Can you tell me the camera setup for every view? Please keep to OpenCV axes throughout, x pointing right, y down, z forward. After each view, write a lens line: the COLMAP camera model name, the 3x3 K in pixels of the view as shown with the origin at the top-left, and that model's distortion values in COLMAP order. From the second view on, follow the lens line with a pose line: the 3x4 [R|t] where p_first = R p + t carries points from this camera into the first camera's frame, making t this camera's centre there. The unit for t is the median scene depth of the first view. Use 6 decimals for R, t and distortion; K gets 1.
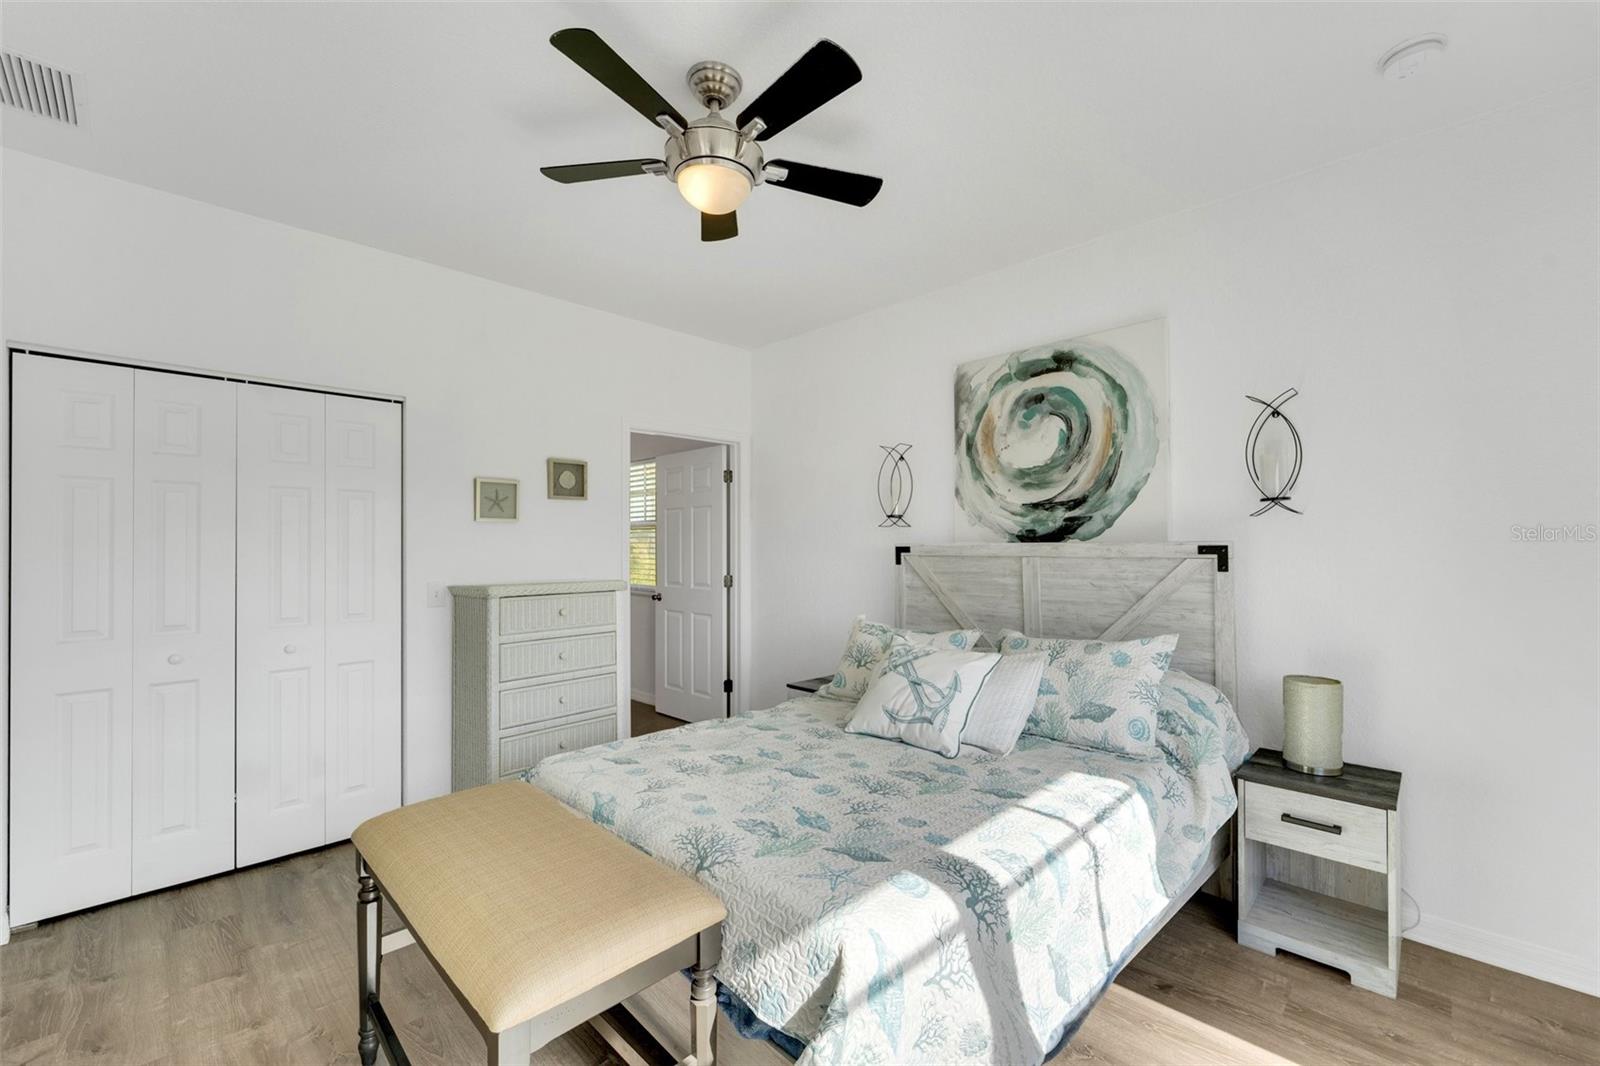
lens RADIAL K [[661.1, 0, 788.5], [0, 661.1, 541.8], [0, 0, 1]] dist [0.001988, -0.001441]
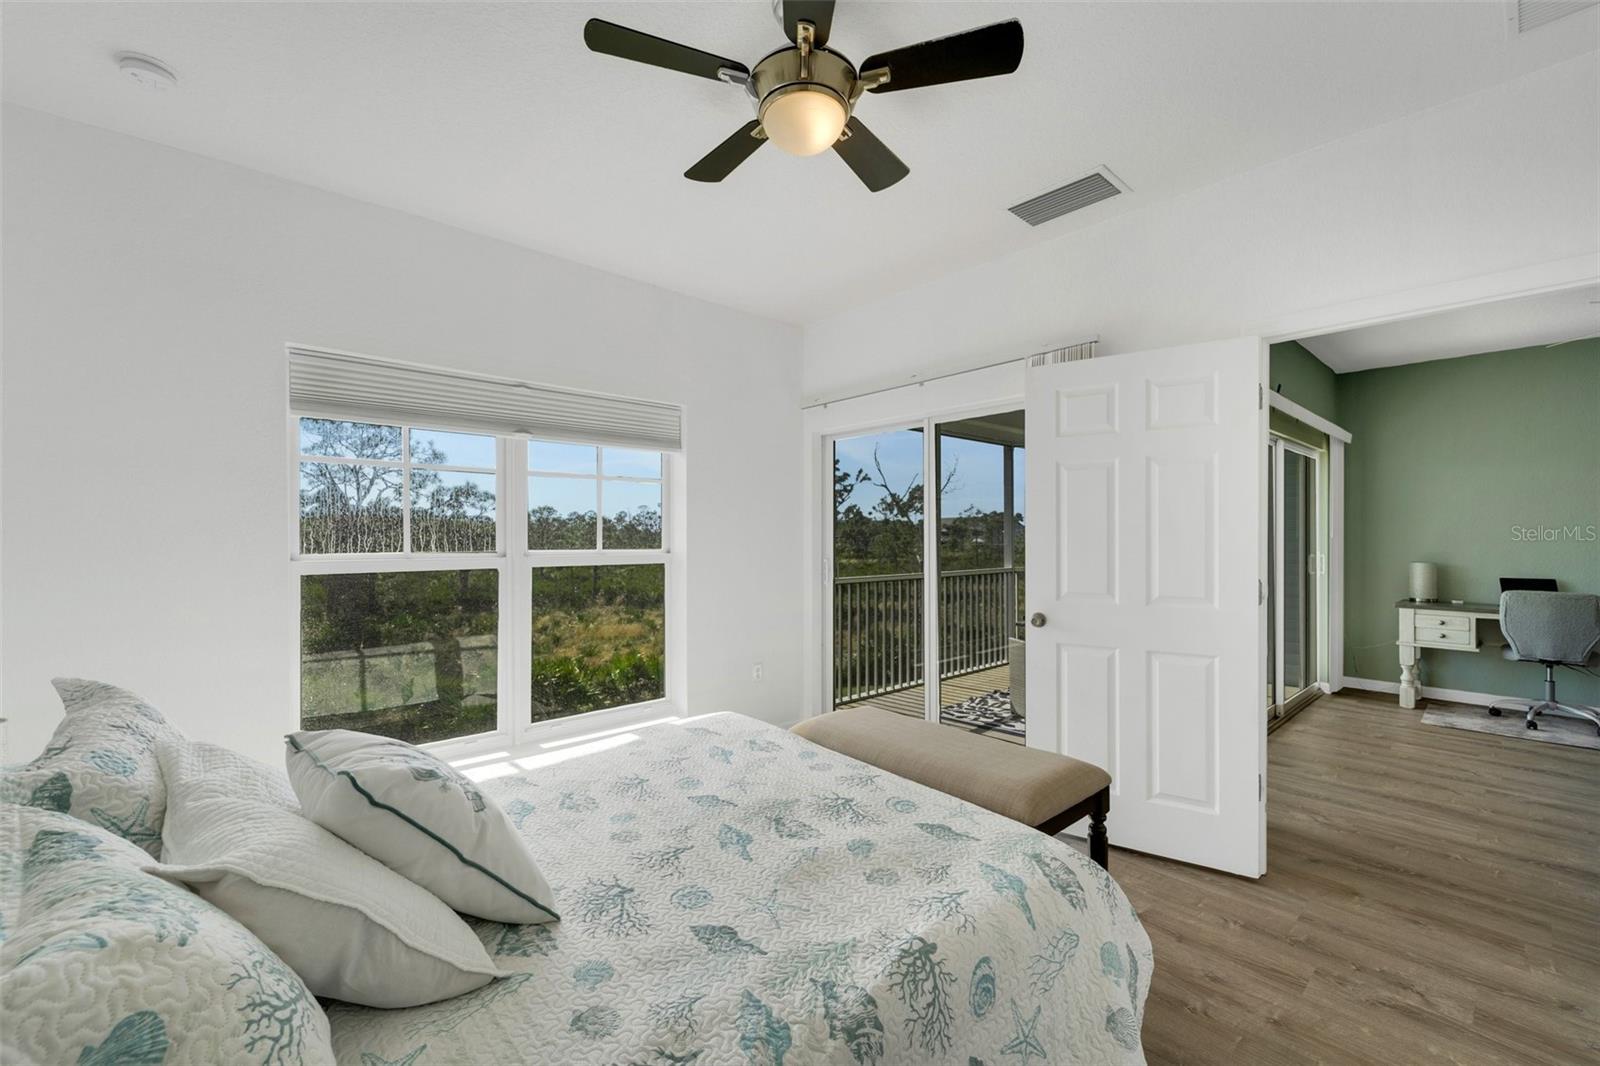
lens RADIAL K [[661.1, 0, 799.6], [0, 661.1, 546.1], [0, 0, 1]] dist [0.001988, -0.001441]
pose [[-0.999206, 0.004611, 0.039581, -0.091616], [0.004937, 0.999955, 0.008141, 0.012498], [-0.039541, 0.008330, -0.999183, 1.243866]]
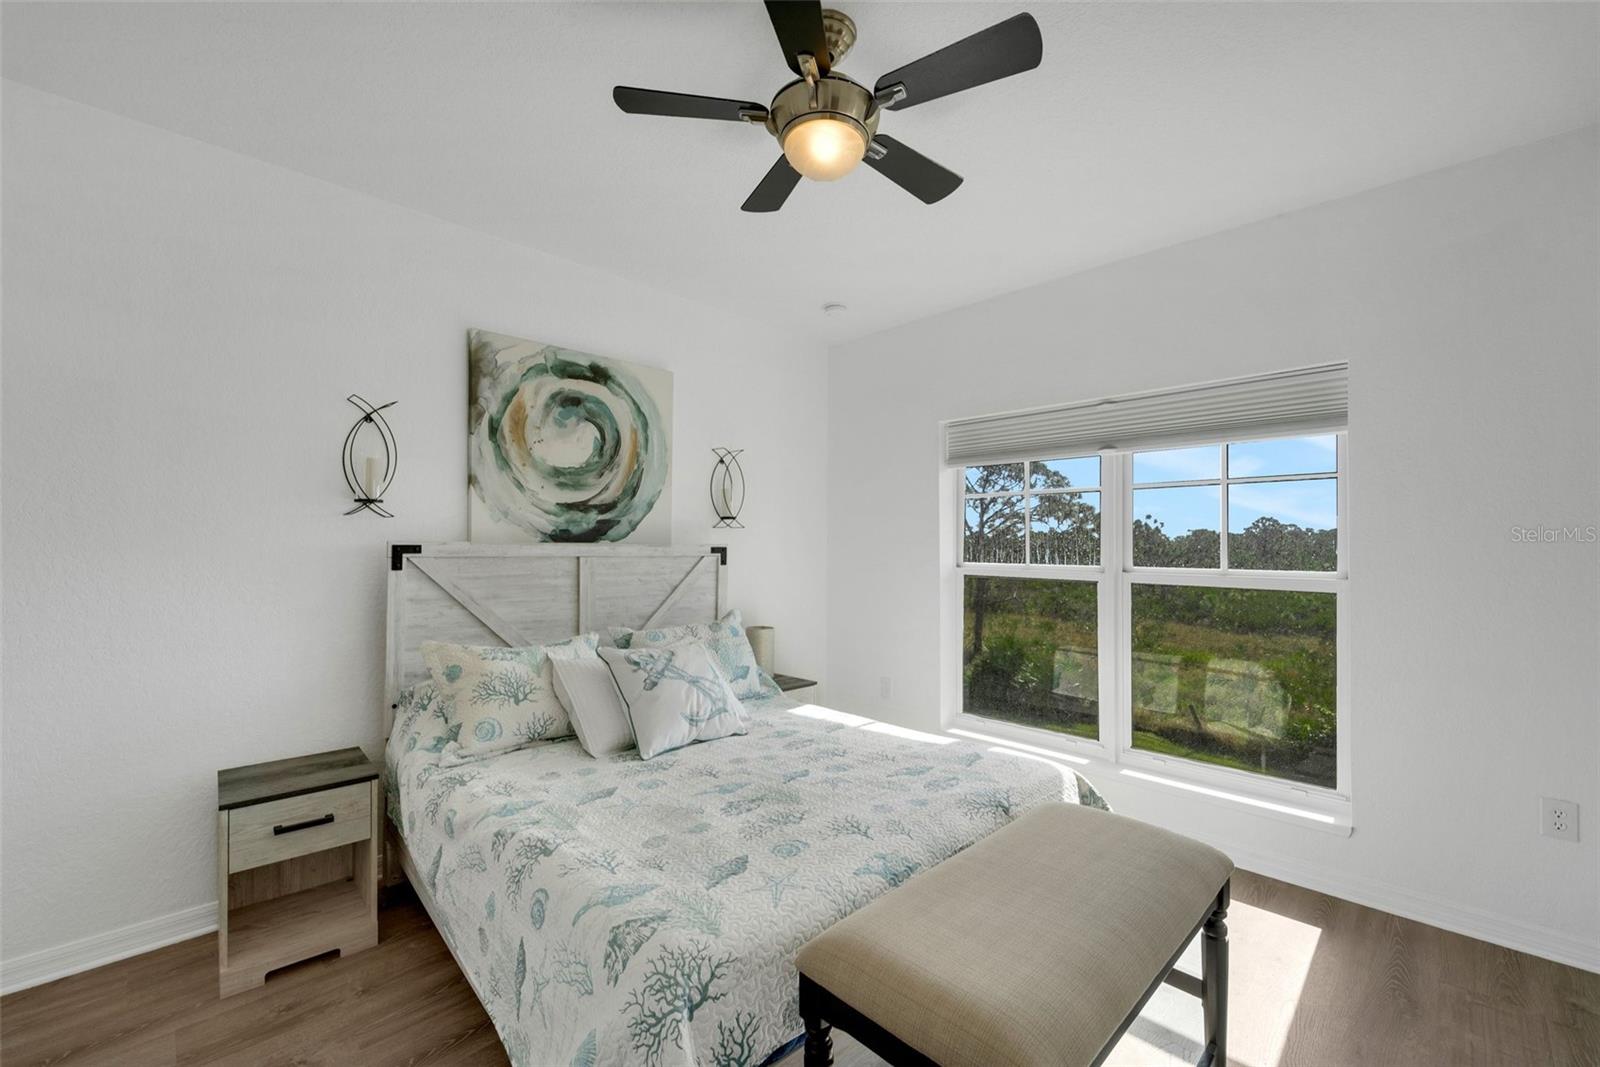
lens RADIAL K [[661.1, 0, 813.0], [0, 661.1, 532.0], [0, 0, 1]] dist [0.001988, -0.001441]
pose [[-0.014268, 0.027851, 0.999510, -0.668916], [-0.014367, 0.999503, -0.028056, 0.008311], [-0.999795, -0.014760, -0.013860, 0.674314]]
